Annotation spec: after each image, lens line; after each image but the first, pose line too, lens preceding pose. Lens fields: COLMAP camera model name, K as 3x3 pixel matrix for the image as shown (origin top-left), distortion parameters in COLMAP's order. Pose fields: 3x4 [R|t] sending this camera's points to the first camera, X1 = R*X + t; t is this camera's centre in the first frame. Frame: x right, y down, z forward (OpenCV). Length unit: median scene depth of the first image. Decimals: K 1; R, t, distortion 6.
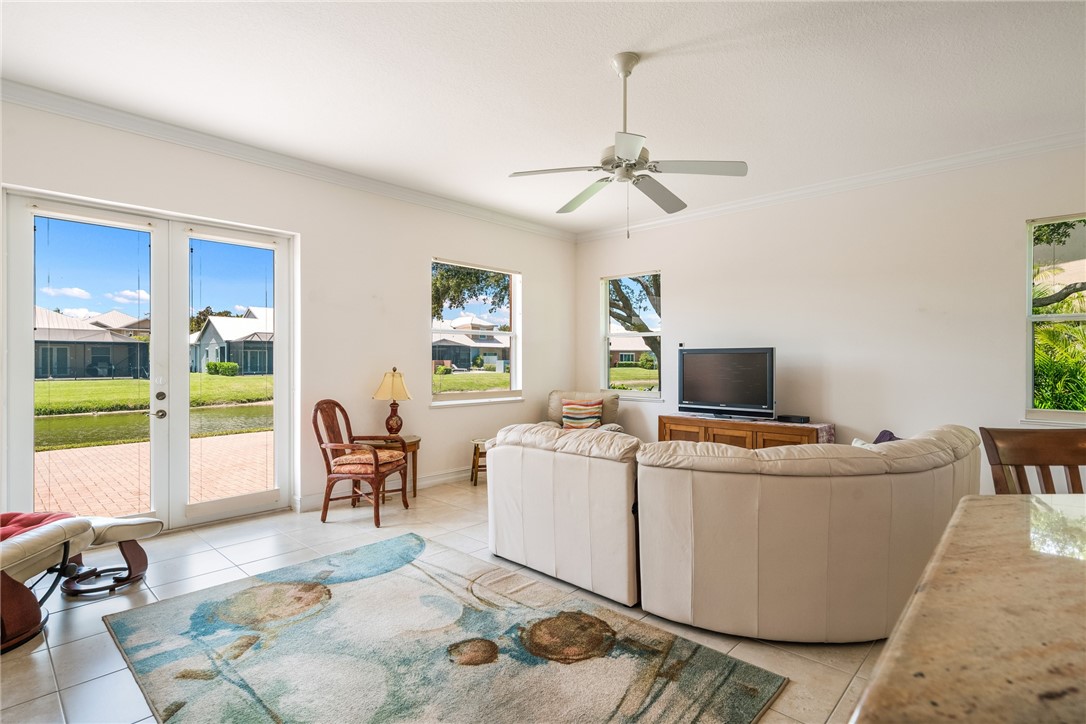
lens RADIAL K [[524.3, 0, 543.0], [0, 524.3, 362.0], [0, 0, 1]] dist [0.020940, -0.020498]
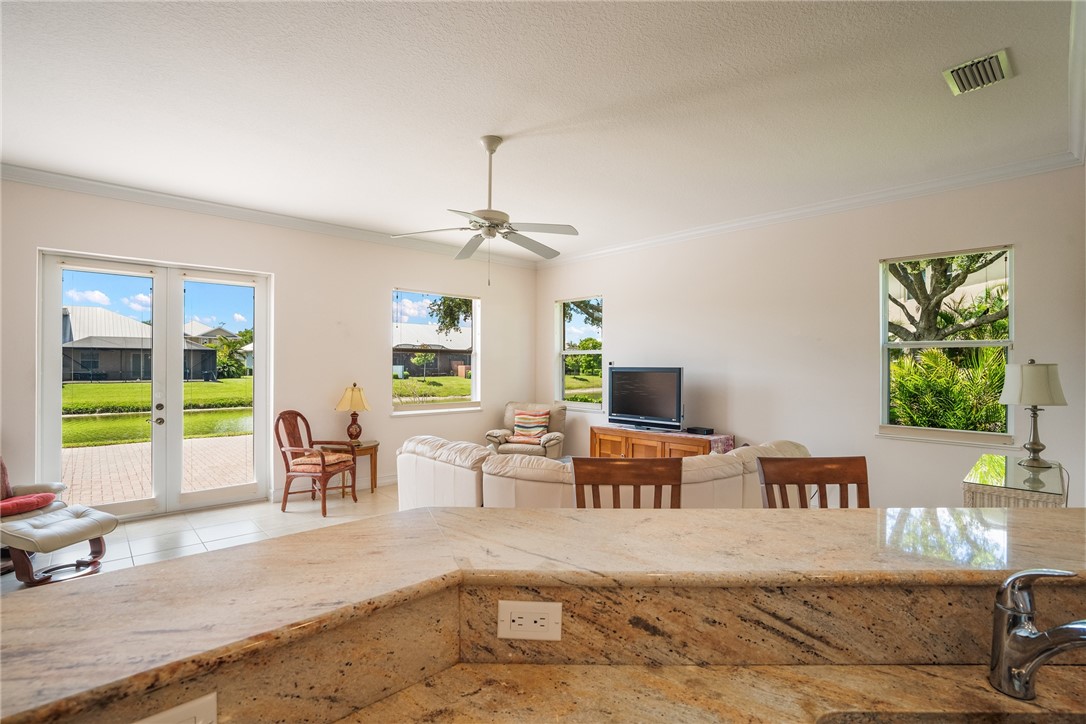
lens RADIAL K [[496.7, 0, 543.0], [0, 496.7, 362.0], [0, 0, 1]] dist [-0.034042, 0.000320]
pose [[0.997718, 0.003745, -0.067409, 0.239011], [-0.004359, 0.999950, -0.008964, -0.032080], [0.067372, 0.009237, 0.997685, -0.089349]]
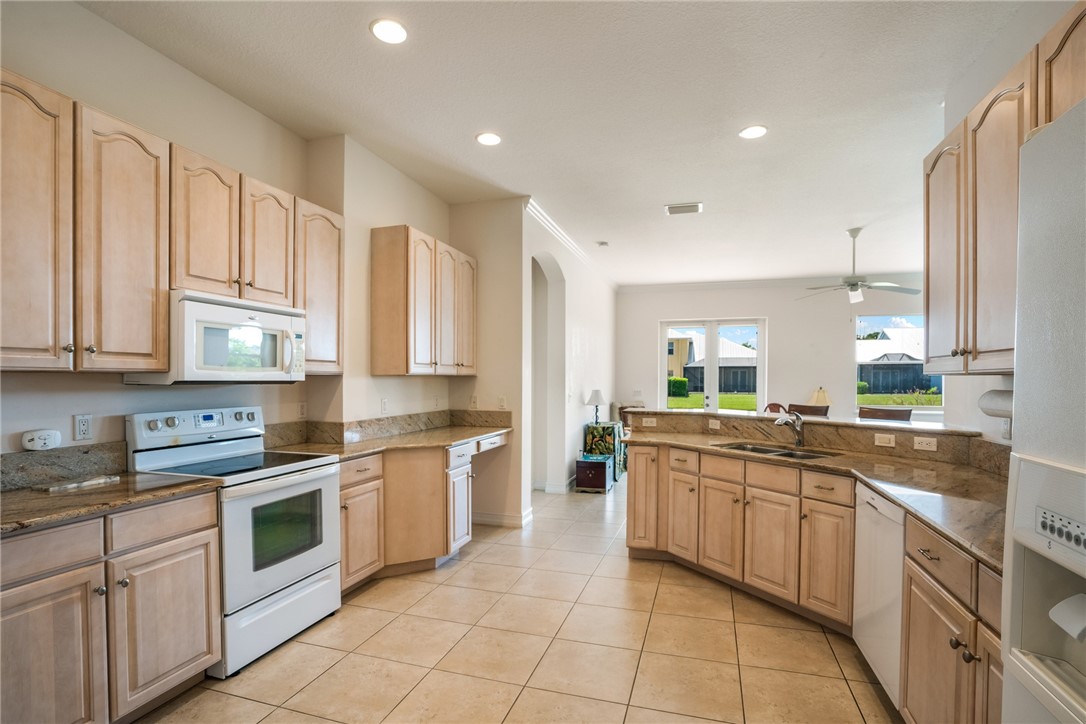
lens RADIAL K [[526.7, 0, 546.5], [0, 526.7, 384.2], [0, 0, 1]] dist [-0.001771, -0.000142]
pose [[0.433977, 0.011220, -0.900854, 0.953100], [-0.005787, 0.999937, 0.009666, -0.010433], [0.900905, 0.001018, 0.434014, -0.584835]]
